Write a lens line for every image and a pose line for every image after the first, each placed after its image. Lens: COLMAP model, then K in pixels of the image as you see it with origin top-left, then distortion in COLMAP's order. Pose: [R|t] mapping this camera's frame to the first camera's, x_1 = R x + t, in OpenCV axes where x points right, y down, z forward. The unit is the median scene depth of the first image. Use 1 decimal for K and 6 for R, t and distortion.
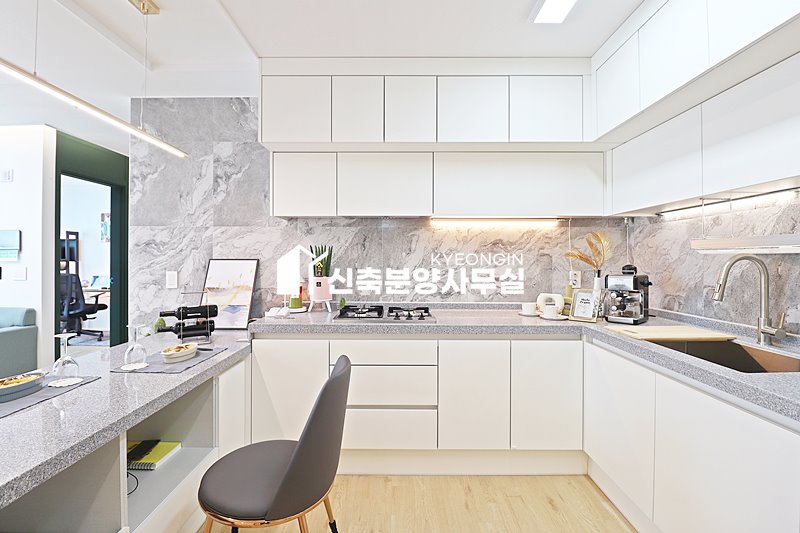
lens RADIAL K [[377.7, 0, 397.5], [0, 377.7, 258.9], [0, 0, 1]] dist [0.000490, -0.011453]
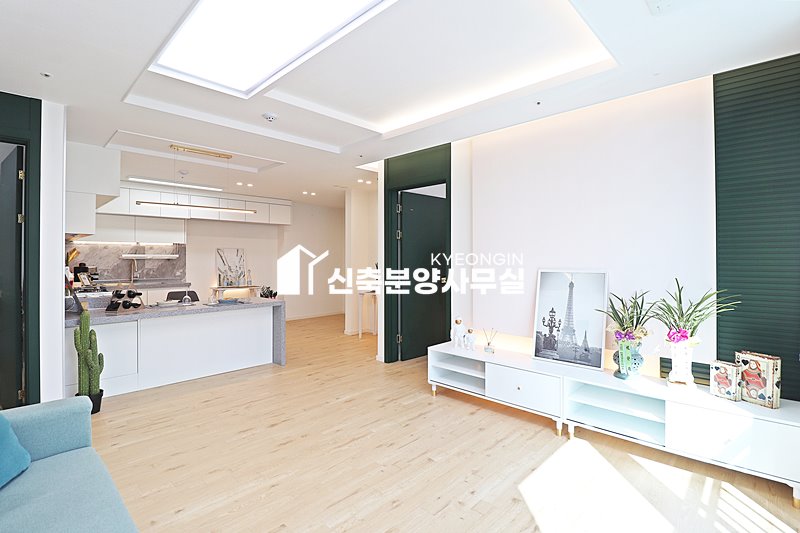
lens RADIAL K [[384.3, 0, 398.9], [0, 384.3, 259.4], [0, 0, 1]] dist [-0.000945, -0.013495]
pose [[-0.734861, -0.004132, 0.678205, -2.075275], [-0.000187, 0.999983, 0.005890, -0.016062], [-0.678218, 0.004201, -0.734849, 1.173942]]
